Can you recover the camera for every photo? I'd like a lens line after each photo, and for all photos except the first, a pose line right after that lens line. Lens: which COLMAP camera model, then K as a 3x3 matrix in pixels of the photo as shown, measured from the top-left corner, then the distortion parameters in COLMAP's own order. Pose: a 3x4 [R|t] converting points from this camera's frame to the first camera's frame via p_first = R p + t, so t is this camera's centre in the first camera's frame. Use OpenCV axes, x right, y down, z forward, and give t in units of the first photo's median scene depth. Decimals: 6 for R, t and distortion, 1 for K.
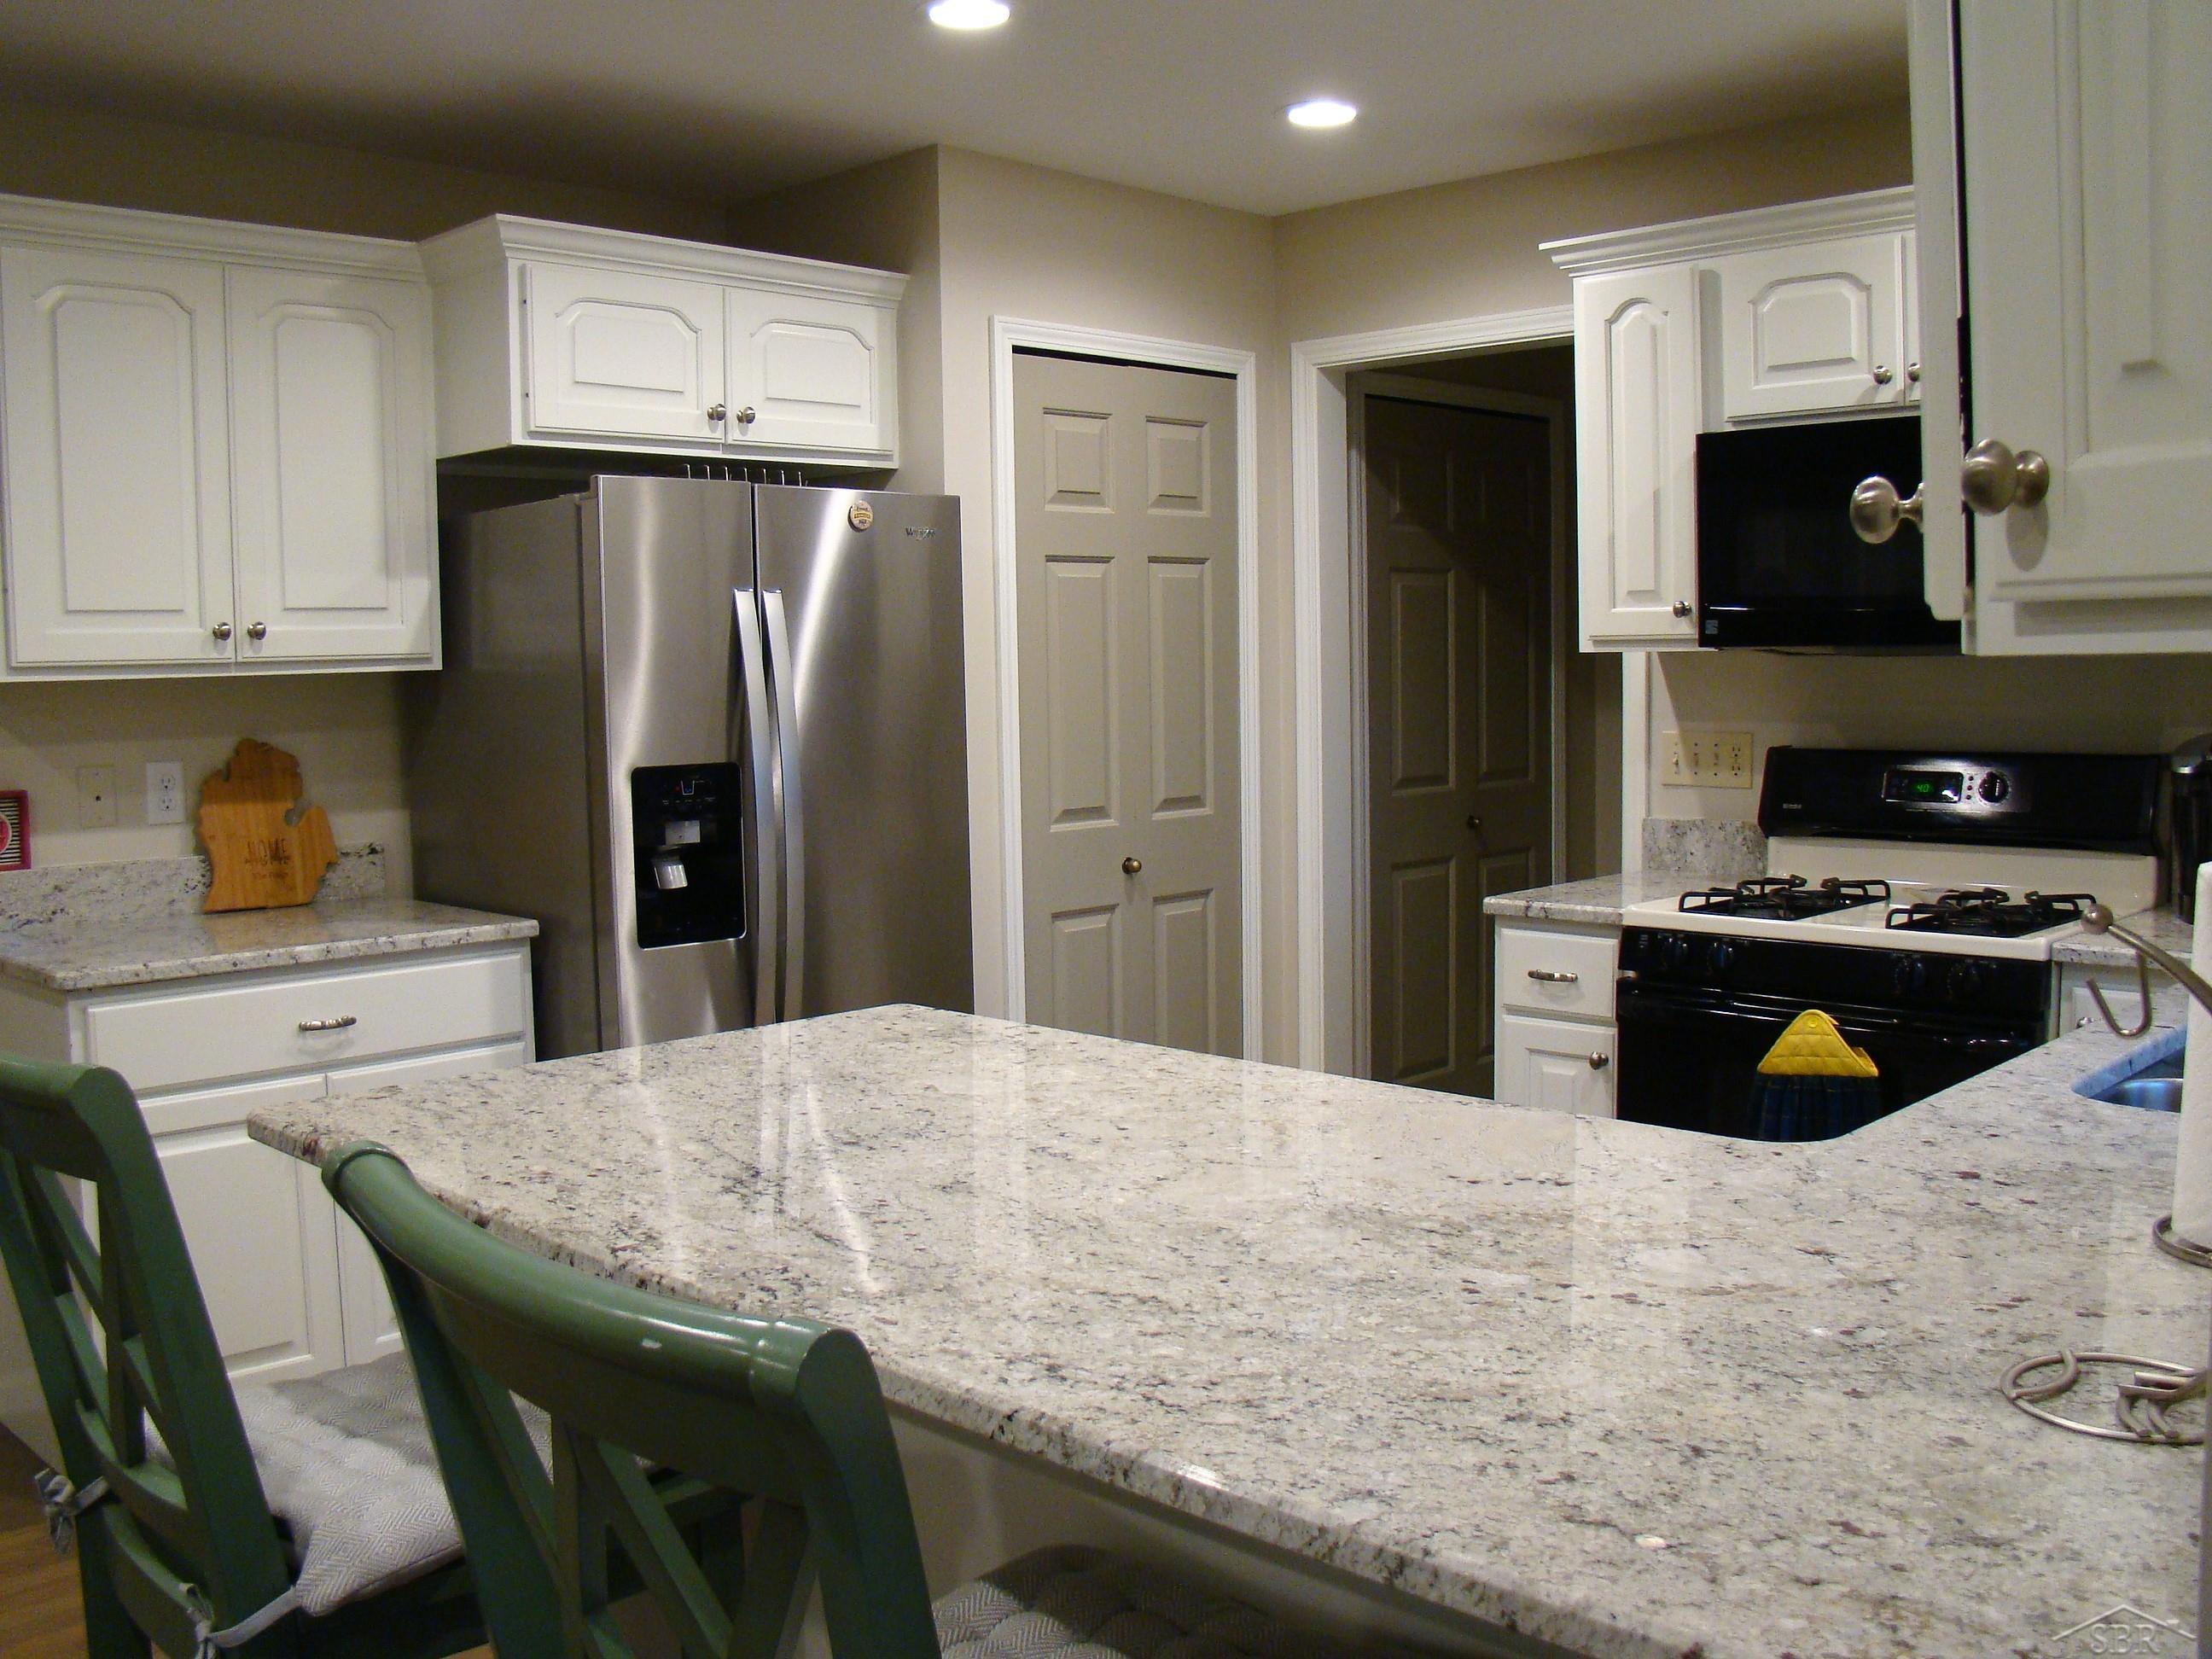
lens RADIAL K [[2170.7, 0, 1105.1], [0, 2170.7, 829.1], [0, 0, 1]] dist [-0.102128, 0.000000]
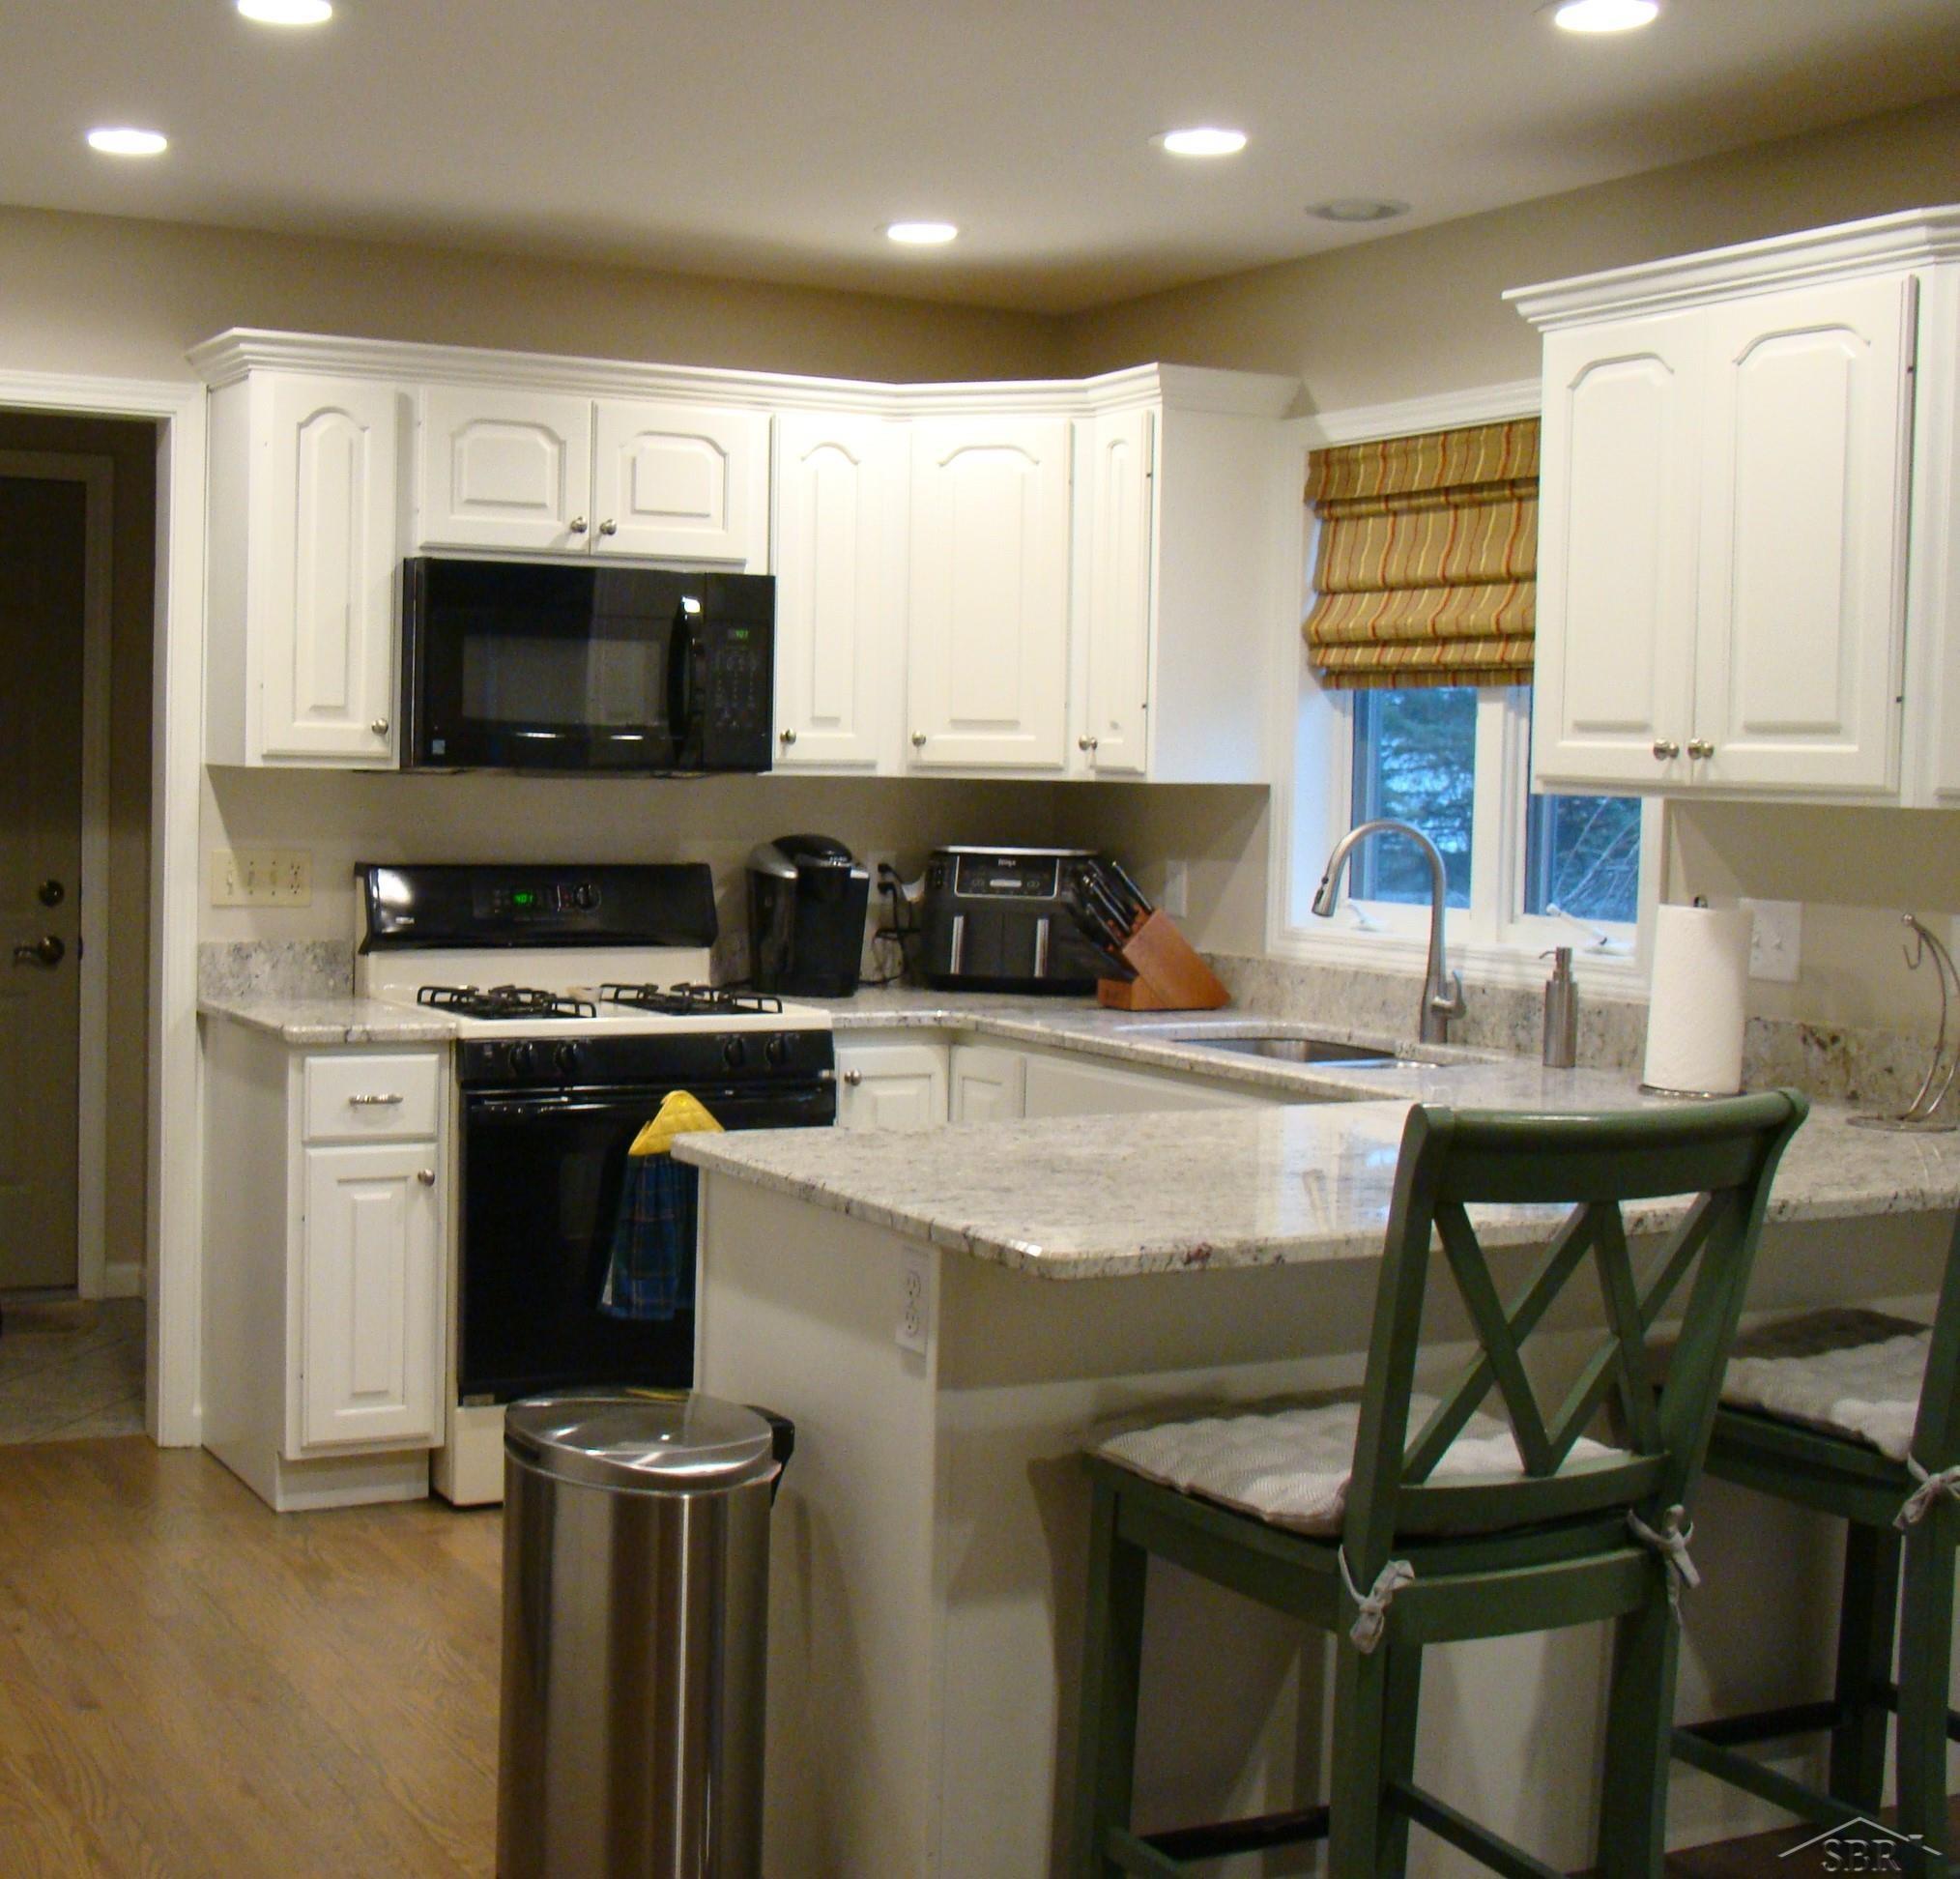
lens RADIAL K [[2945.8, 0, 978.0], [0, 2945.8, 937.9], [0, 0, 1]] dist [0.000192, 0.000000]
pose [[0.309853, -0.039184, 0.949977, -0.958104], [0.048861, 0.998486, 0.025248, -0.025357], [-0.949528, 0.038593, 0.311299, 0.311782]]
